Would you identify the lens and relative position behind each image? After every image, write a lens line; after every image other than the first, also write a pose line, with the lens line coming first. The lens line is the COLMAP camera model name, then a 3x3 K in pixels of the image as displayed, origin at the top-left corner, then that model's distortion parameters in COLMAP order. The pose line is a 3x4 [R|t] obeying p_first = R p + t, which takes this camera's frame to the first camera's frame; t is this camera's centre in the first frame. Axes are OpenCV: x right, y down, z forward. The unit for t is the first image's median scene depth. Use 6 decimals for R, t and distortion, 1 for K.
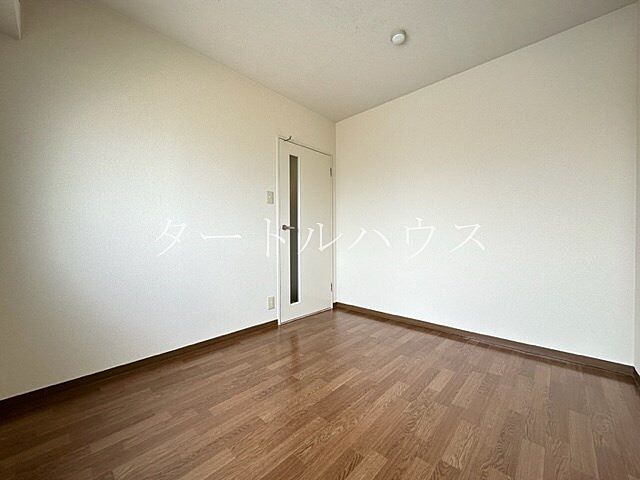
lens RADIAL K [[257.4, 0, 318.4], [0, 257.4, 238.8], [0, 0, 1]] dist [-0.001958, -0.000084]
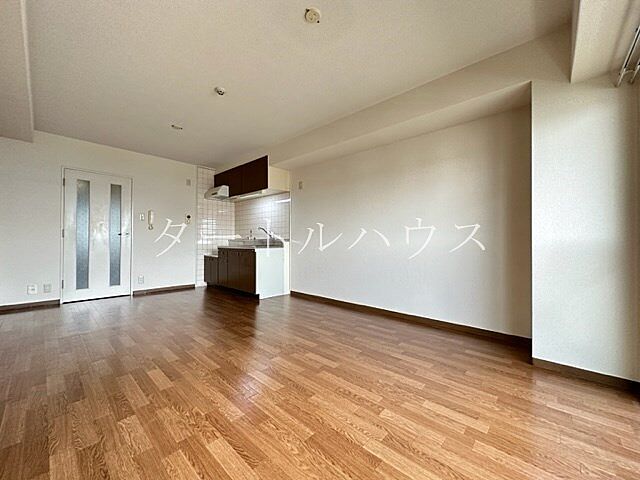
lens RADIAL K [[257.4, 0, 318.4], [0, 257.4, 238.8], [0, 0, 1]] dist [-0.001958, -0.000084]
pose [[0.010629, -0.001313, -0.999943, 0.977063], [-0.009659, 0.999952, -0.001416, -0.009894], [0.999897, 0.009674, 0.010616, 1.046512]]
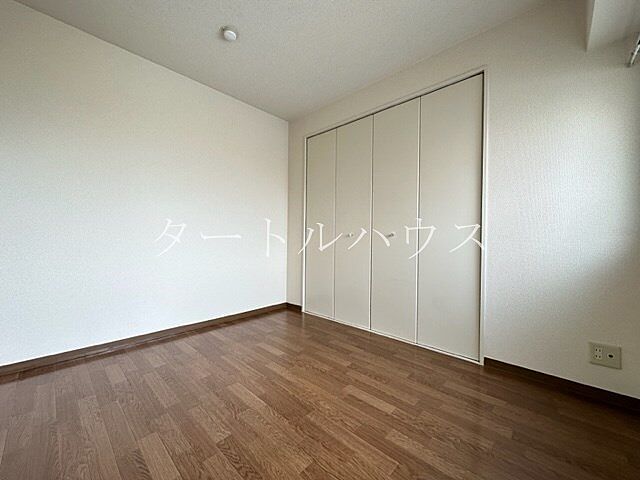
lens RADIAL K [[257.4, 0, 318.4], [0, 257.4, 238.8], [0, 0, 1]] dist [-0.001958, -0.000084]
pose [[0.005051, -0.003276, 0.999982, -0.688186], [-0.000190, 0.999995, 0.003277, -0.000839], [-0.999987, -0.000207, 0.005050, 0.654412]]
